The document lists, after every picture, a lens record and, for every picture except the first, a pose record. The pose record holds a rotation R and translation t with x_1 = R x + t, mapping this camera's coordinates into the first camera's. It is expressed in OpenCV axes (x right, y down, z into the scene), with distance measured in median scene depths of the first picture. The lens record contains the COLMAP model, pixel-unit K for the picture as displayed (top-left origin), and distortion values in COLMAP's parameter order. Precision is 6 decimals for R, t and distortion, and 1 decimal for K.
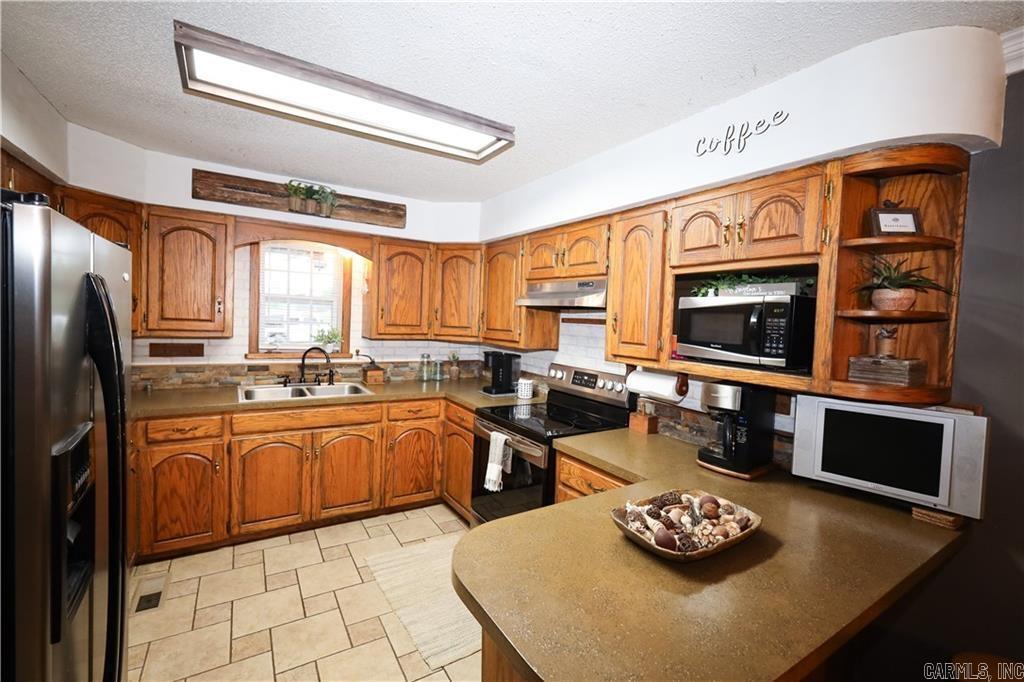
lens RADIAL K [[451.6, 0, 514.2], [0, 451.6, 337.6], [0, 0, 1]] dist [0.000122, 0.000190]
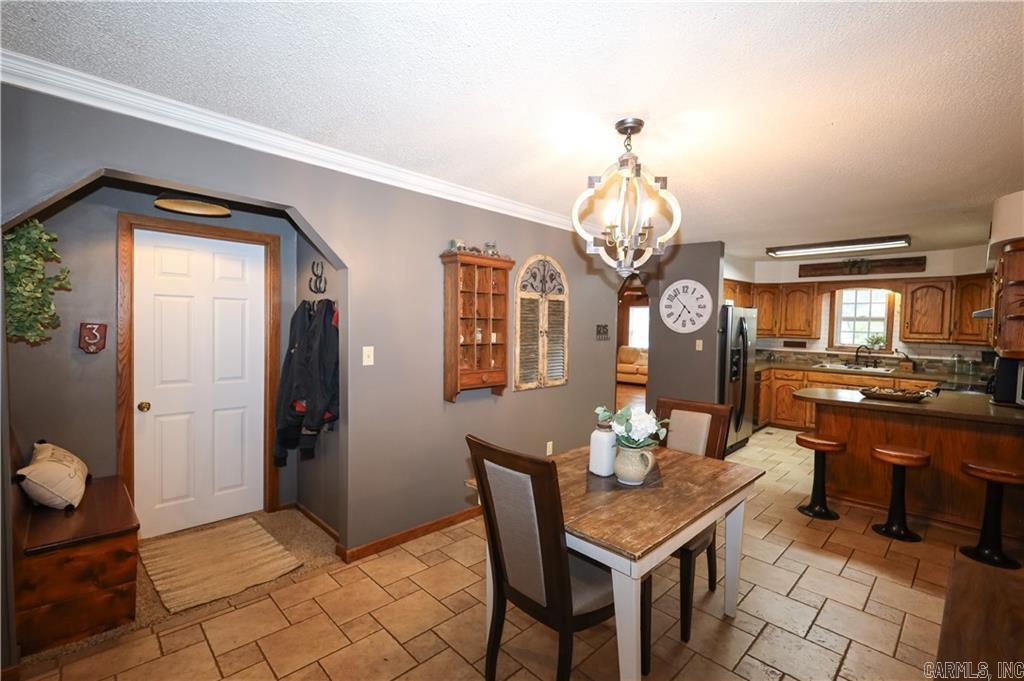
lens RADIAL K [[451.6, 0, 517.1], [0, 451.6, 339.1], [0, 0, 1]] dist [0.000122, 0.000190]
pose [[0.210344, 0.001108, -0.977627, 1.066132], [-0.051830, 0.998606, -0.010020, 0.088516], [0.976252, 0.052778, 0.210108, -0.749303]]
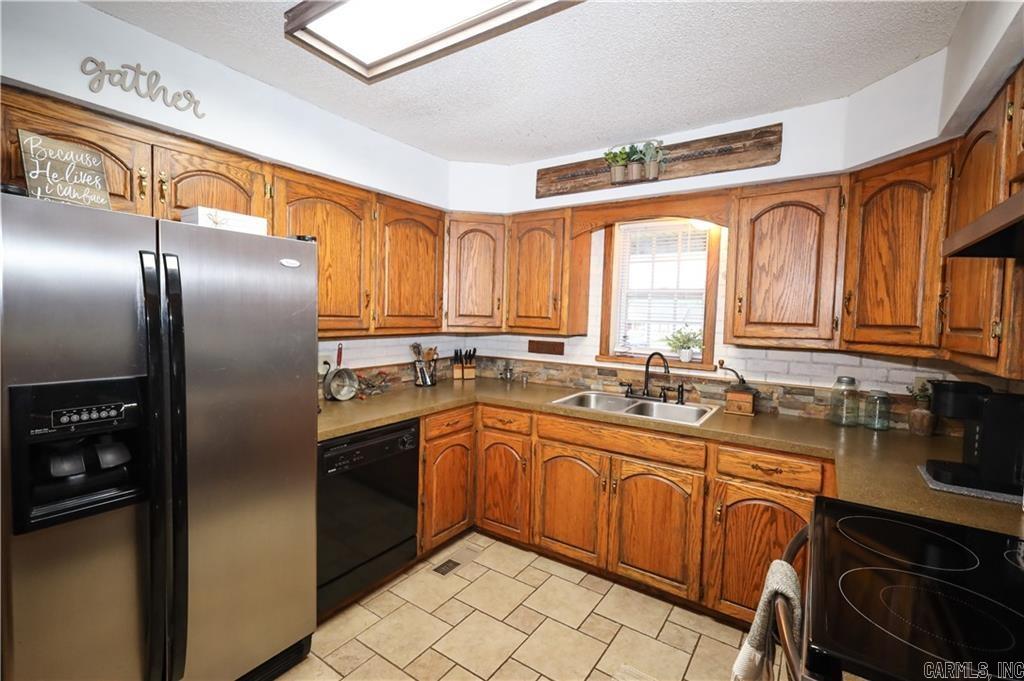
lens RADIAL K [[451.6, 0, 513.3], [0, 451.6, 338.5], [0, 0, 1]] dist [0.000122, 0.000190]
pose [[0.394157, 0.014735, -0.918925, 0.188074], [-0.050436, 0.998711, -0.005620, 0.014934], [0.917658, 0.048562, 0.394392, 0.481992]]
